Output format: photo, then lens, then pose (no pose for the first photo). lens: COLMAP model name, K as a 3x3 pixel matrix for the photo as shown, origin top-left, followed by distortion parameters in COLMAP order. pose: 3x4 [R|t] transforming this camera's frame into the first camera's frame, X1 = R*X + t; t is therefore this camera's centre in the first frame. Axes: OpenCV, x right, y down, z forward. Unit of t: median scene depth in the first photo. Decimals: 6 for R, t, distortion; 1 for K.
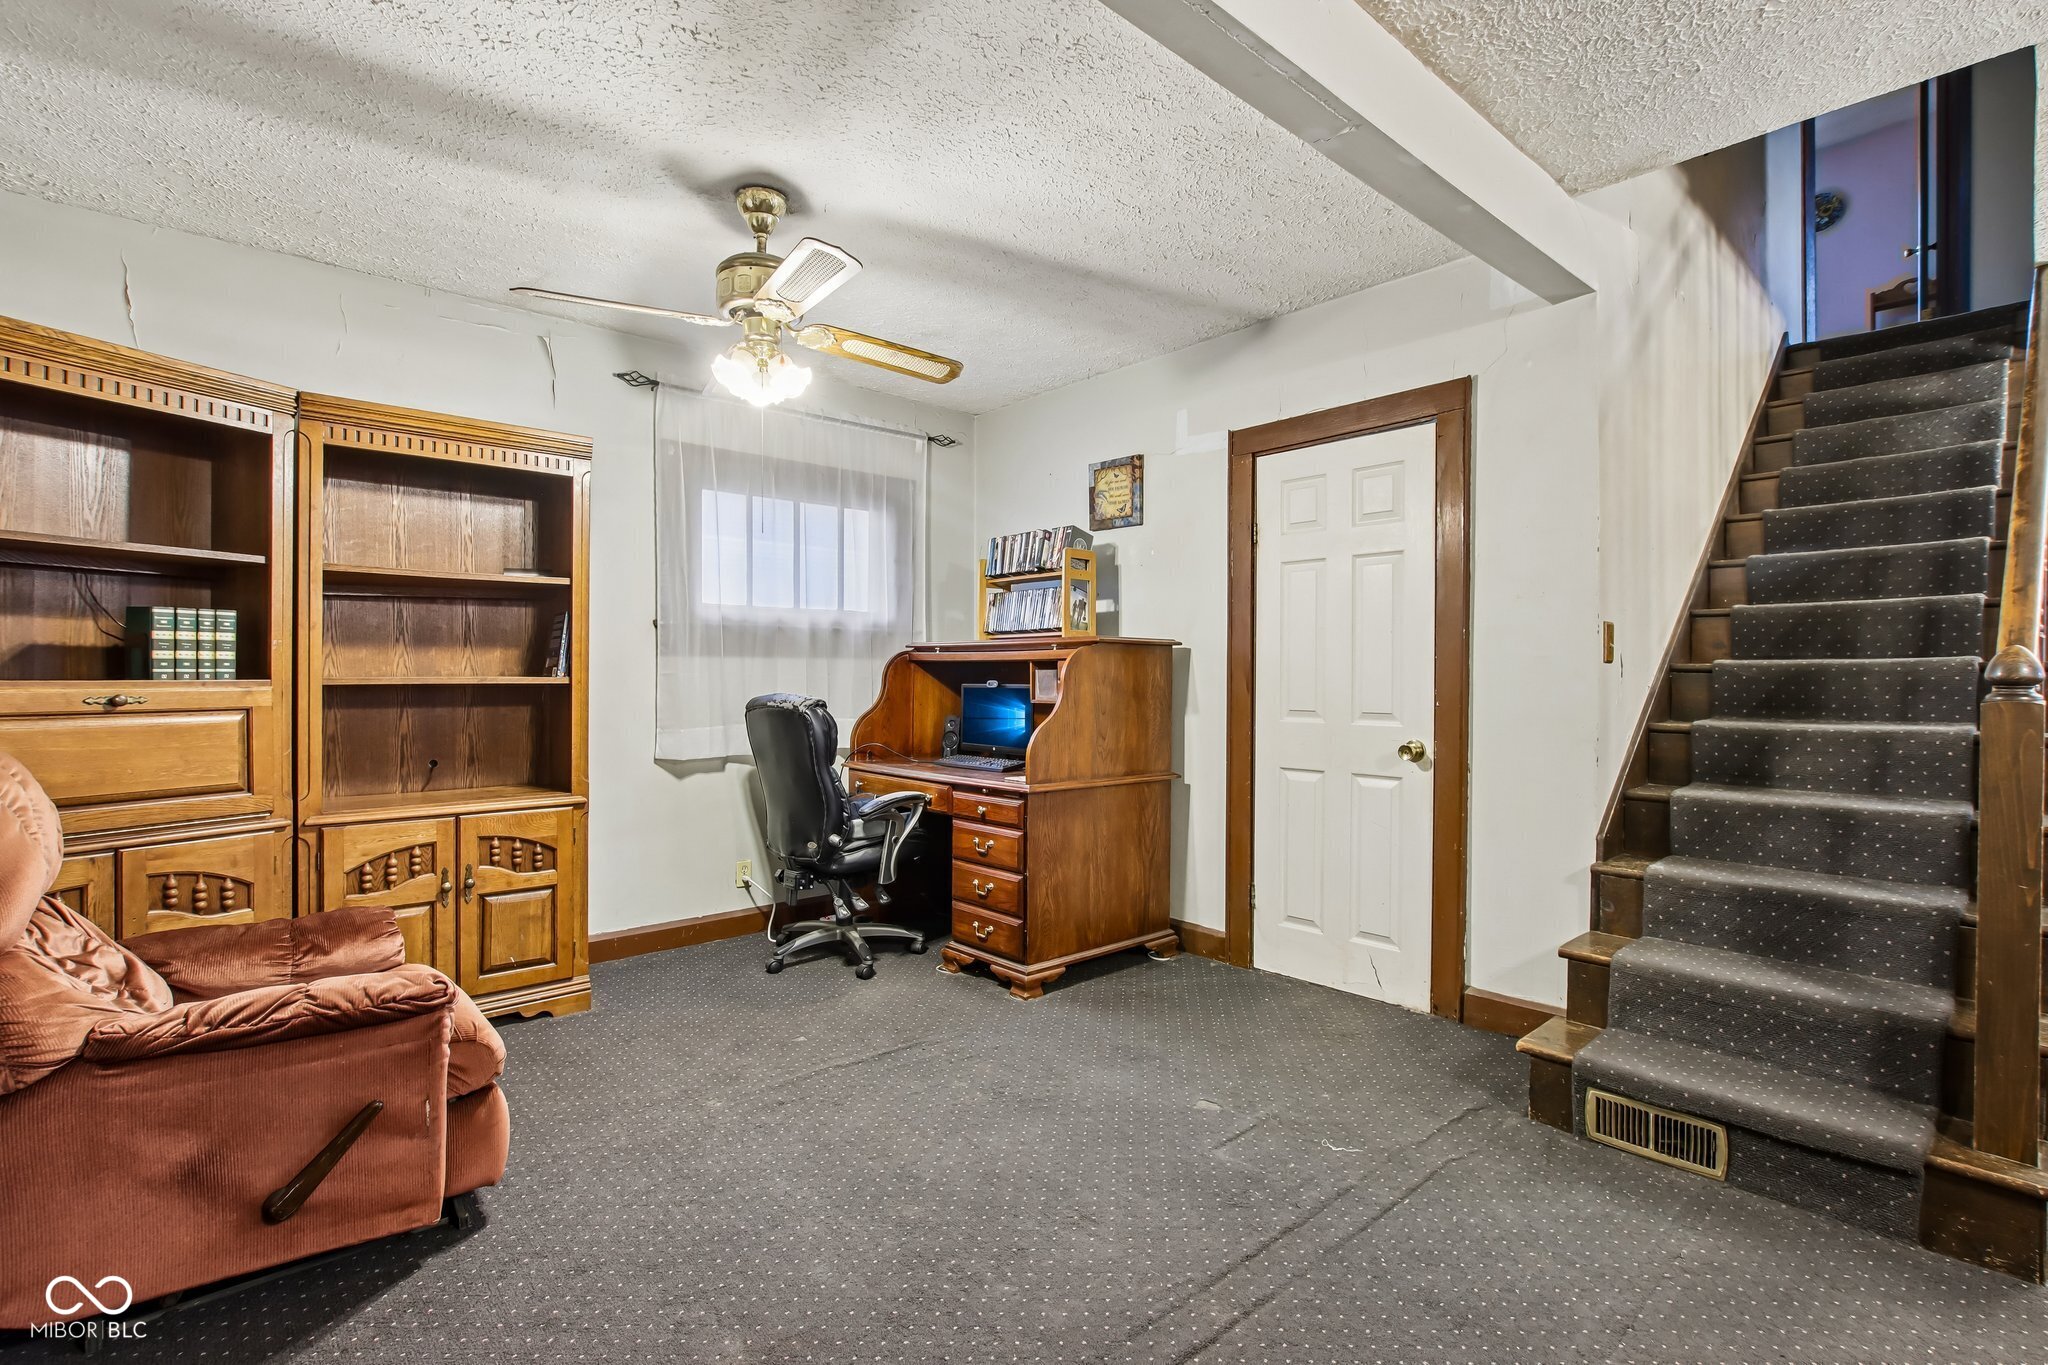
lens RADIAL K [[951.7, 0, 1025.3], [0, 951.7, 689.1], [0, 0, 1]] dist [-0.017354, 0.004259]
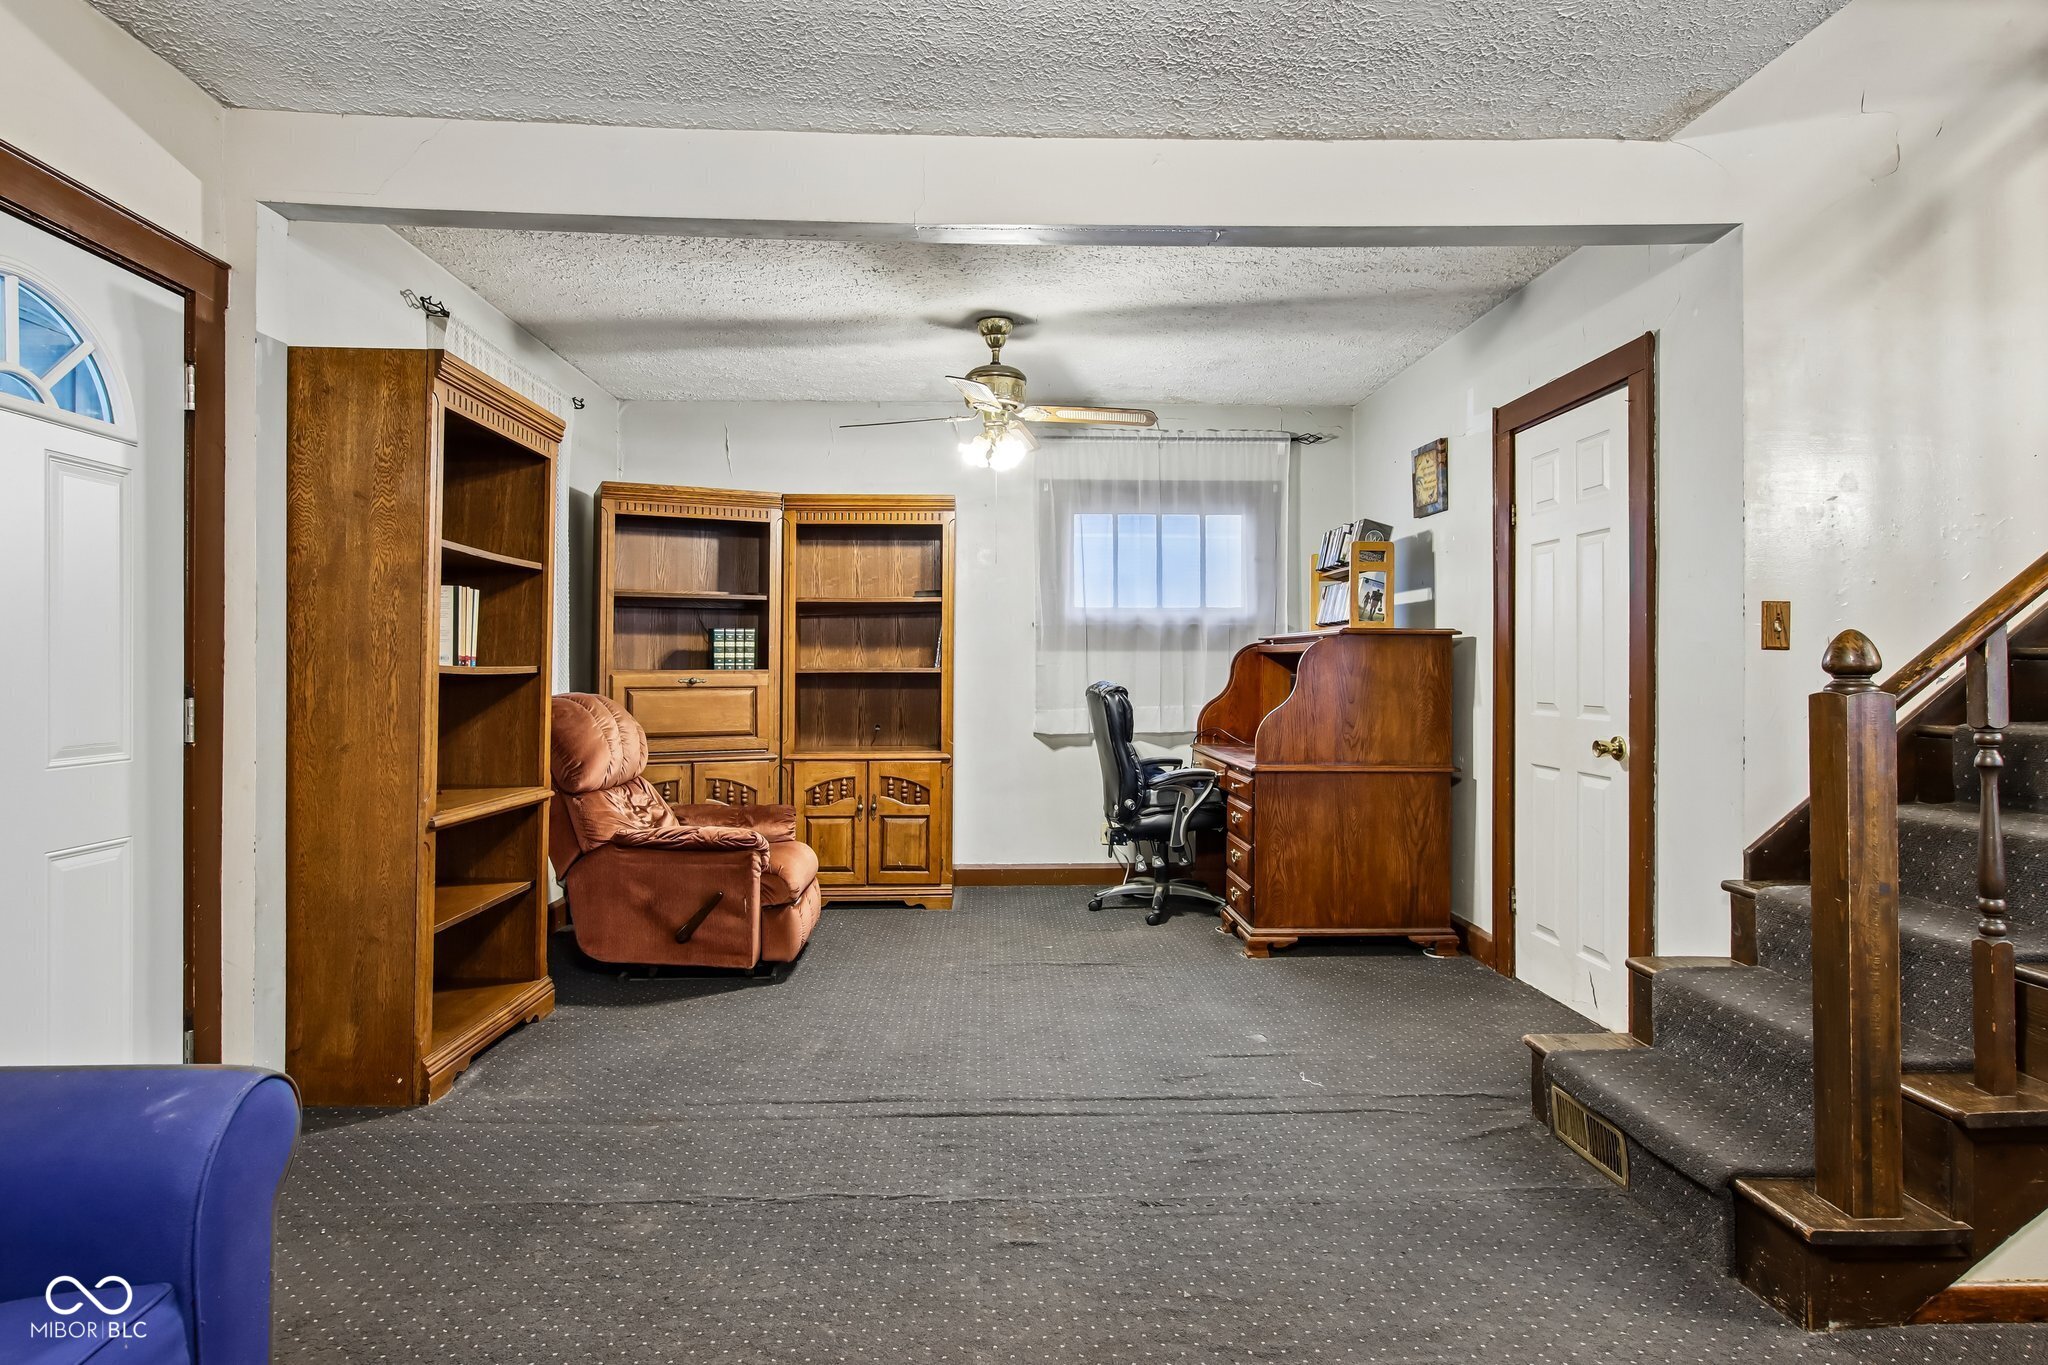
lens RADIAL K [[1116.2, 0, 1024.9], [0, 1116.2, 665.4], [0, 0, 1]] dist [-0.001579, 0.001969]
pose [[0.767891, -0.003068, -0.640573, 0.664192], [-0.007123, 0.999886, -0.013328, 0.004551], [0.640541, 0.014797, 0.767782, -0.183197]]
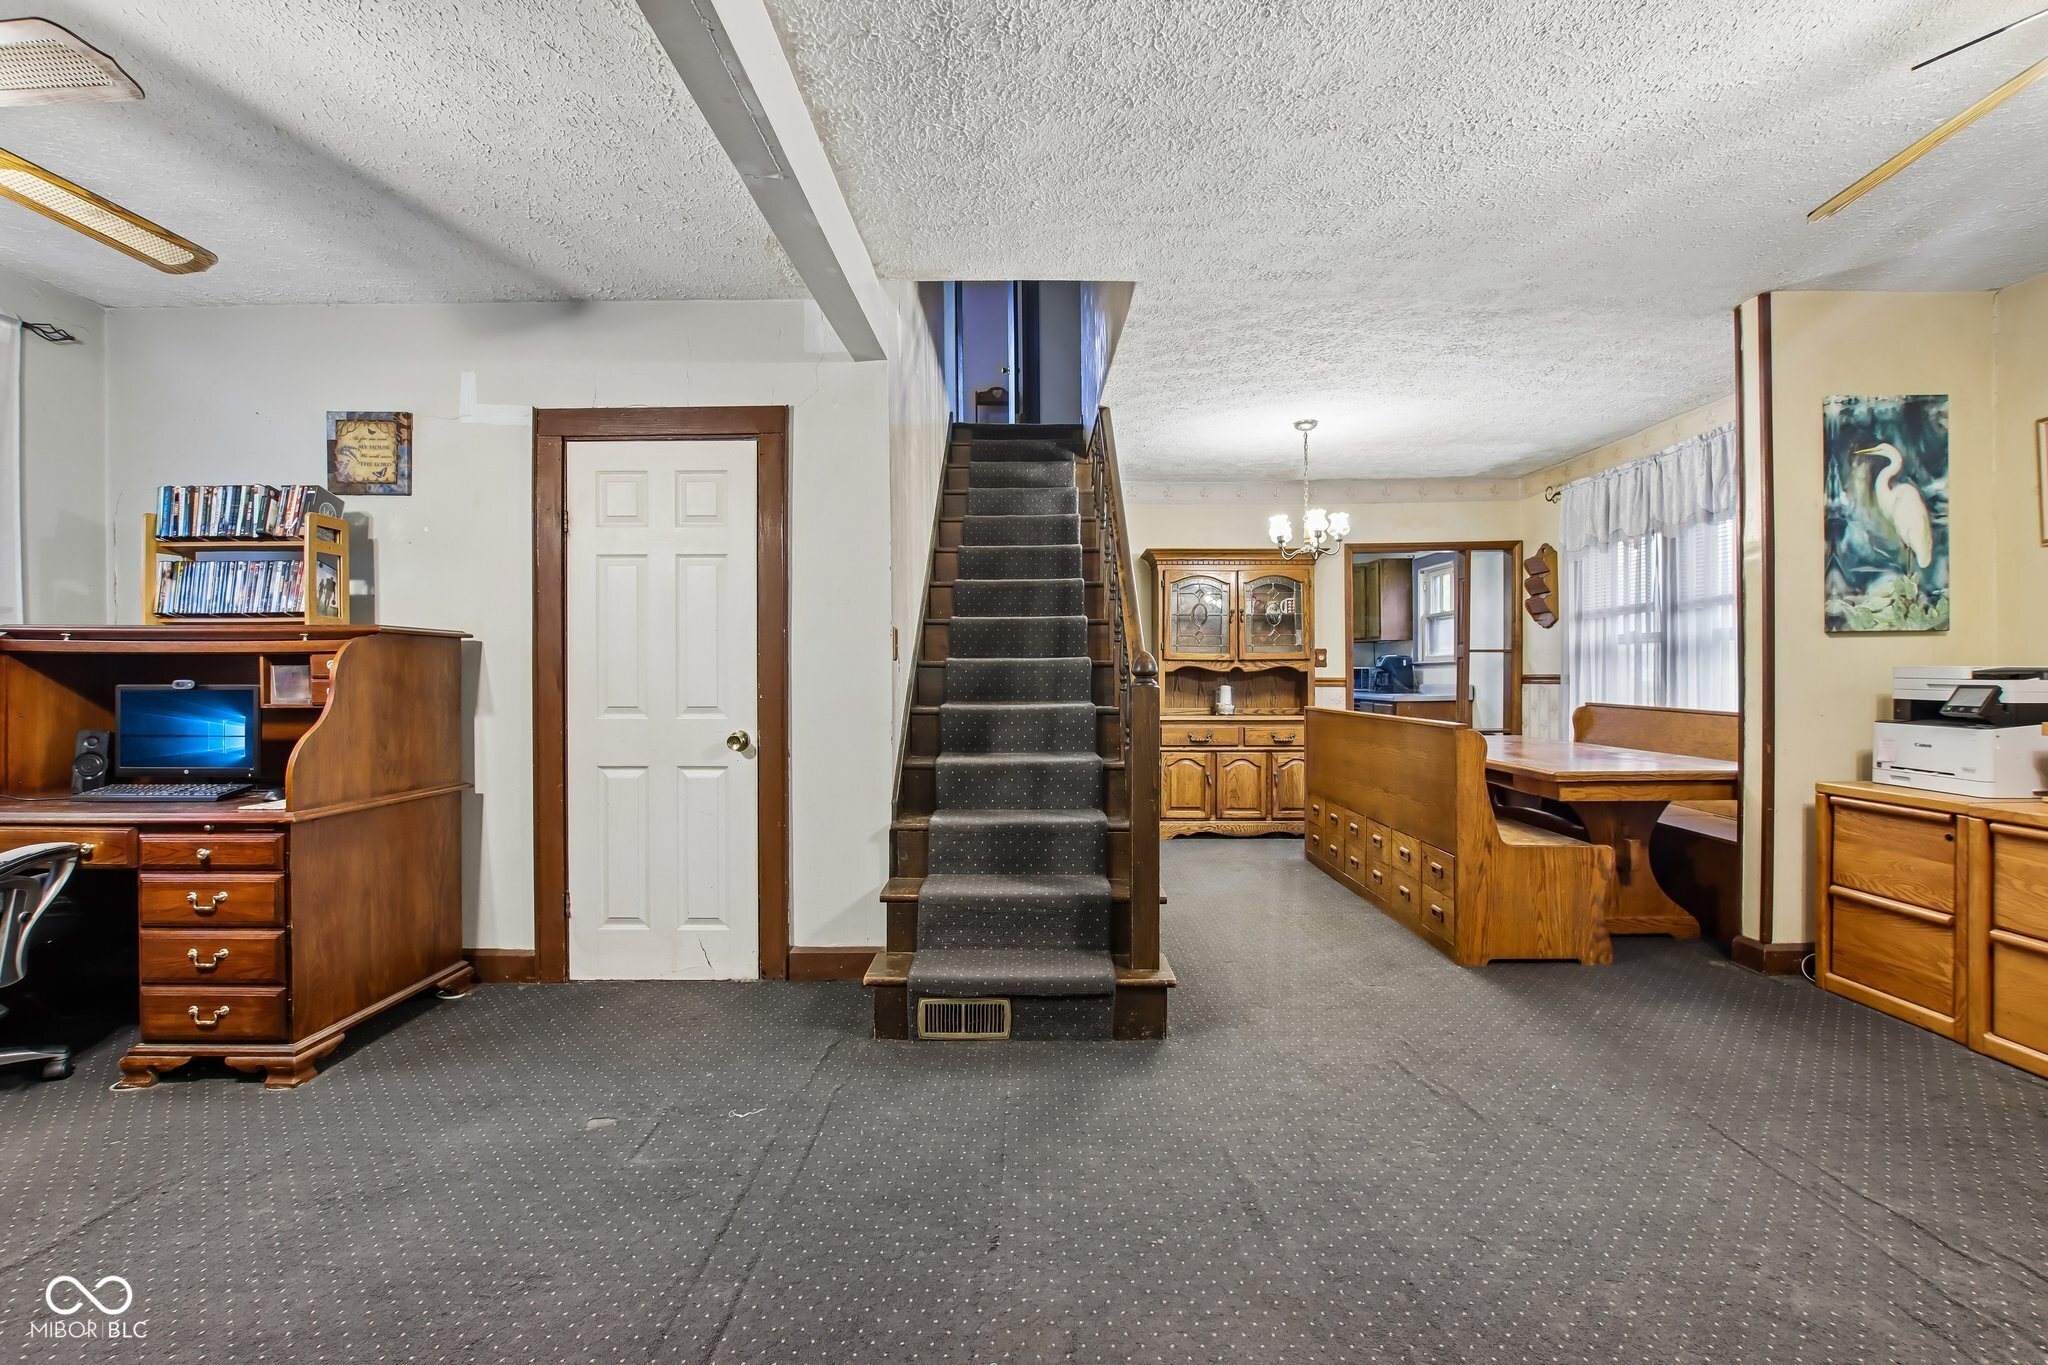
lens RADIAL K [[951.7, 0, 1028.7], [0, 951.7, 678.4], [0, 0, 1]] dist [-0.017354, 0.004259]
pose [[0.670417, -0.009194, 0.741927, -0.173402], [0.013201, 0.999913, 0.000463, -0.002143], [-0.741867, 0.009484, 0.670480, 0.029337]]
